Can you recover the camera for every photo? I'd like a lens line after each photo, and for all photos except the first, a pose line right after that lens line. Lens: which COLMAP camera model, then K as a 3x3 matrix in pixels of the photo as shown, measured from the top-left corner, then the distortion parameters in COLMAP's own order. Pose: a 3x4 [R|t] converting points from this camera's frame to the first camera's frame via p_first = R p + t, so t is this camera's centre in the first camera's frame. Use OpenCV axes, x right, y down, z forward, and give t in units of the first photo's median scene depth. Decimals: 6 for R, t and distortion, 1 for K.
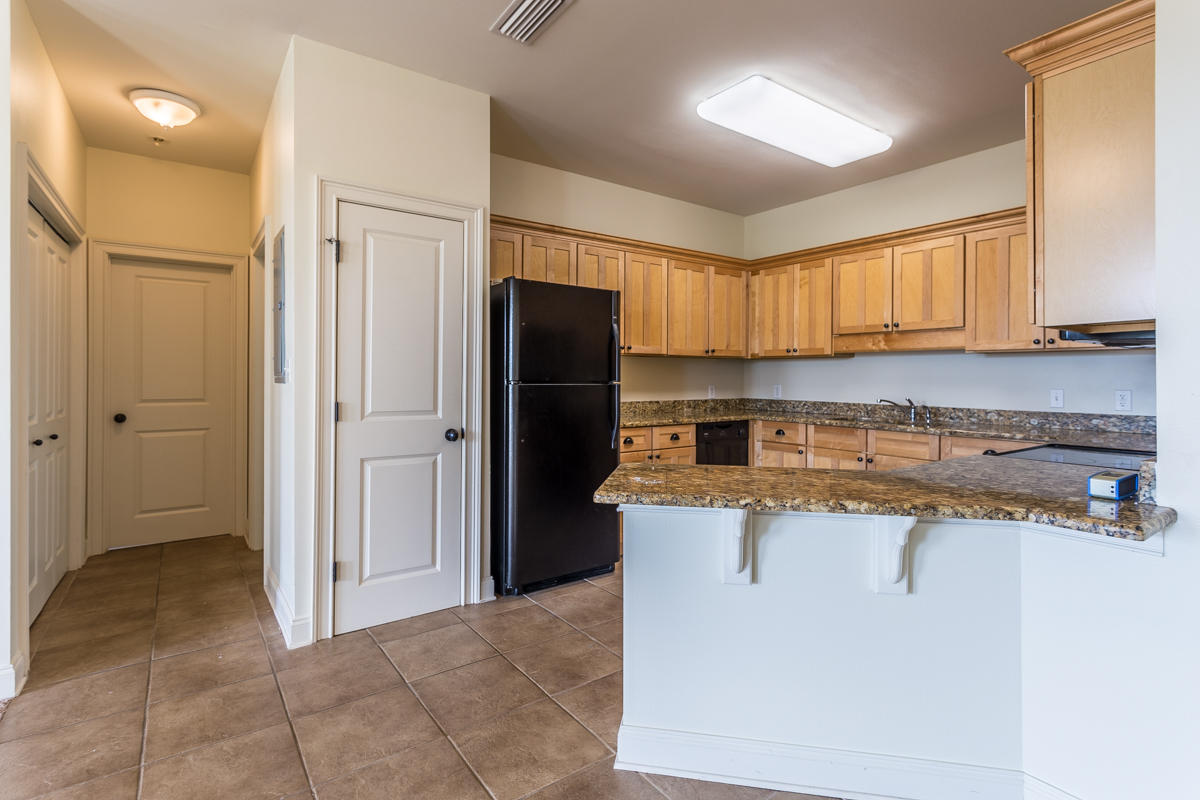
lens RADIAL K [[578.2, 0, 603.5], [0, 578.2, 375.9], [0, 0, 1]] dist [-0.005273, 0.003708]
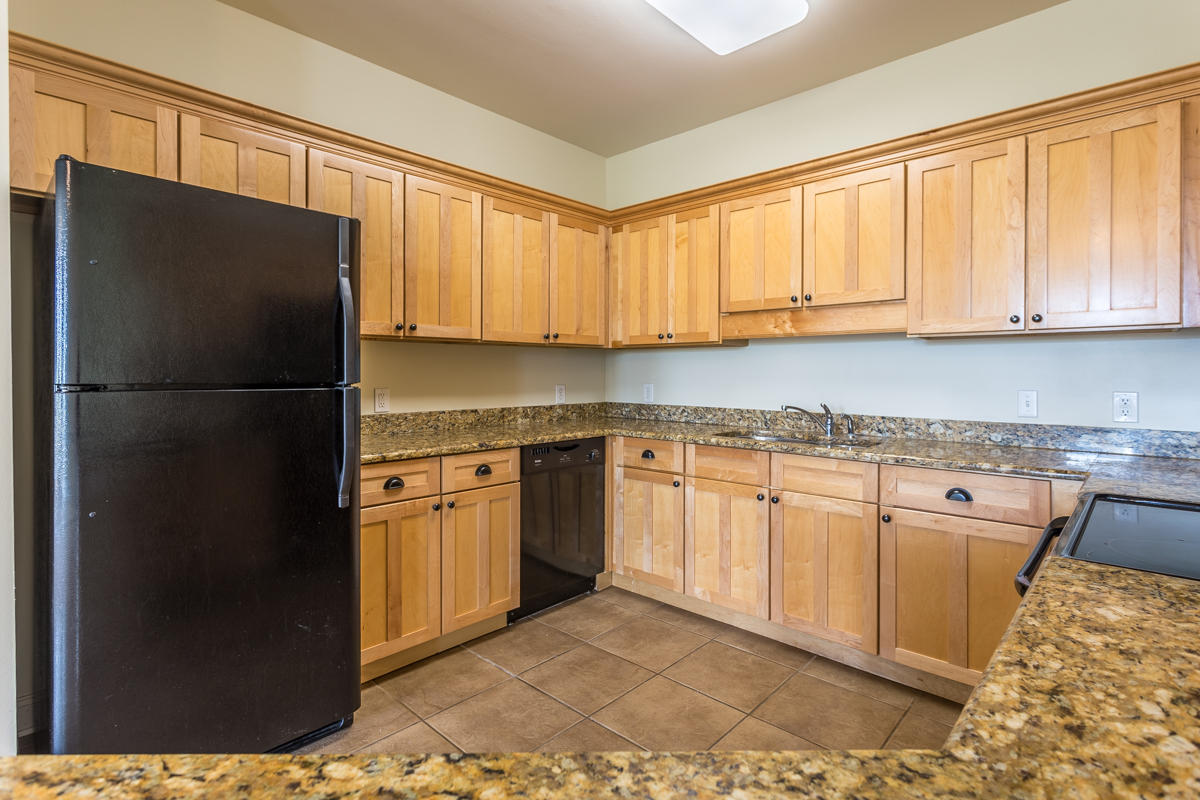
lens RADIAL K [[578.2, 0, 604.2], [0, 578.2, 375.8], [0, 0, 1]] dist [-0.005273, 0.003708]
pose [[0.982215, -0.004406, 0.187706, 0.130454], [0.002975, 0.999964, 0.007905, -0.001208], [-0.187735, -0.007206, 0.982193, 0.347991]]
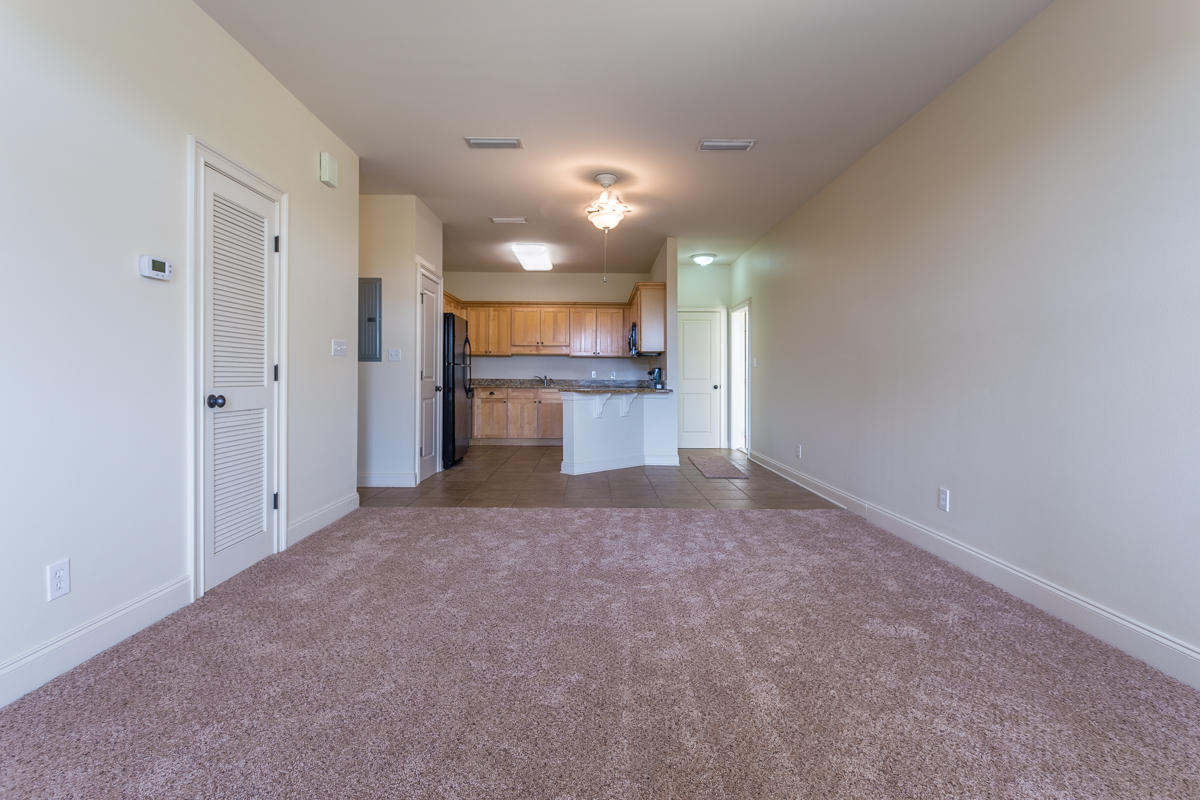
lens RADIAL K [[578.2, 0, 604.4], [0, 578.2, 378.0], [0, 0, 1]] dist [-0.005273, 0.003708]
pose [[0.576430, 0.000580, 0.817146, -1.138461], [-0.004552, 0.999987, 0.002501, 0.039991], [-0.817134, -0.005161, 0.576425, -0.477447]]
